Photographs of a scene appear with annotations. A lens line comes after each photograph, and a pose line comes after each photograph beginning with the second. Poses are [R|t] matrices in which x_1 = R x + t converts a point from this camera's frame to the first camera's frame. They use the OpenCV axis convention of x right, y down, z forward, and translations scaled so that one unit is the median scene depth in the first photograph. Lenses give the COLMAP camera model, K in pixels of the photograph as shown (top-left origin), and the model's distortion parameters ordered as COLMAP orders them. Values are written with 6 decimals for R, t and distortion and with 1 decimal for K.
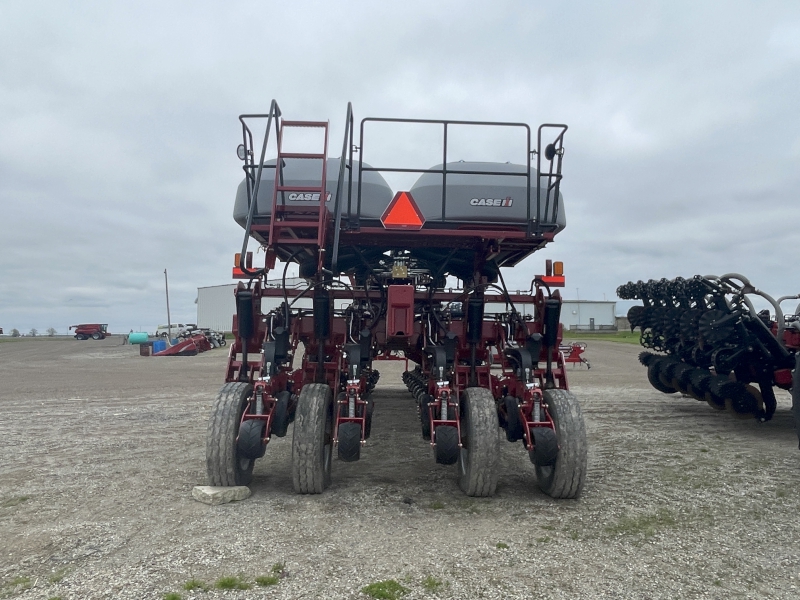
lens RADIAL K [[584.1, 0, 400.0], [0, 584.1, 300.0], [0, 0, 1]] dist [-0.005732, -0.001598]
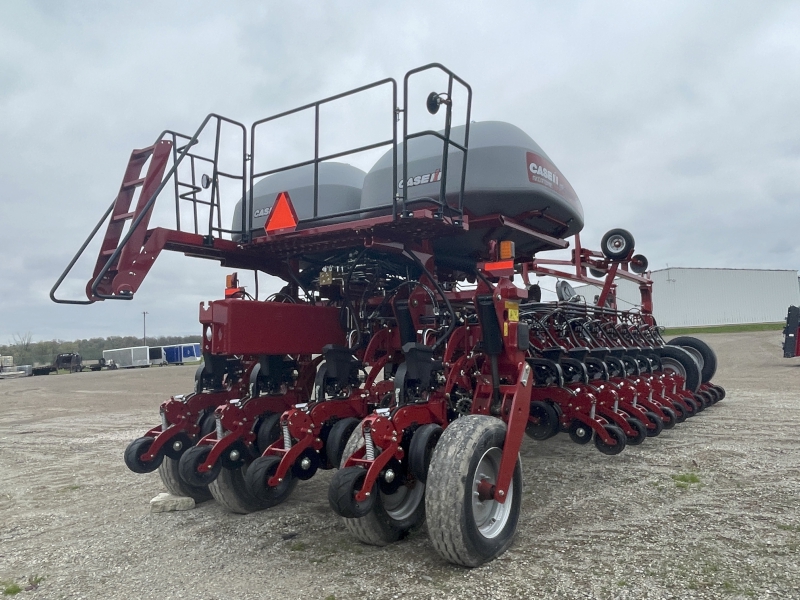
lens RADIAL K [[584.1, 0, 400.0], [0, 584.1, 300.0], [0, 0, 1]] dist [-0.005732, -0.001598]
pose [[0.808863, -0.081220, -0.582361, 0.667850], [0.078858, 0.996451, -0.029444, 0.022728], [0.582686, -0.022108, 0.812397, 0.361812]]
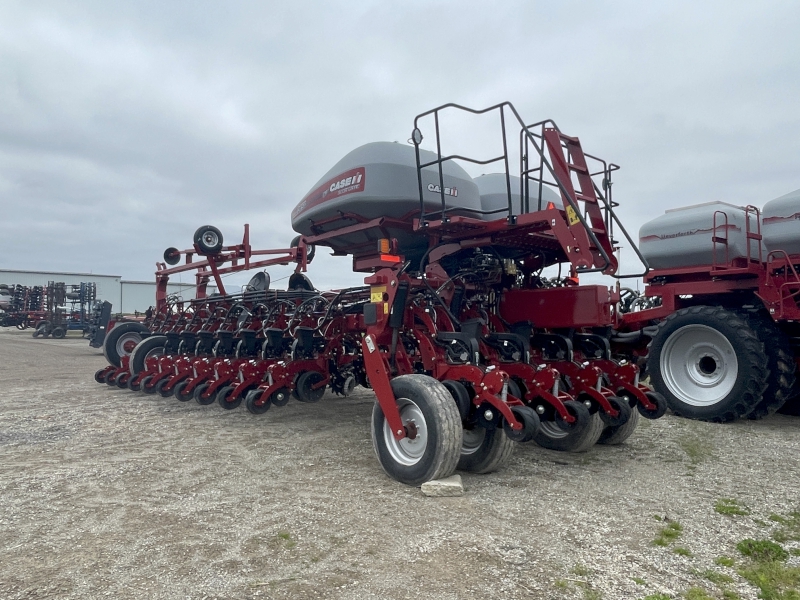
lens RADIAL K [[584.1, 0, 400.0], [0, 584.1, 300.0], [0, 0, 1]] dist [-0.005732, -0.001598]
pose [[0.770073, 0.021528, 0.637593, -0.964576], [-0.040839, 0.999044, 0.015591, 0.004068], [-0.636647, -0.038045, 0.770216, 0.285450]]
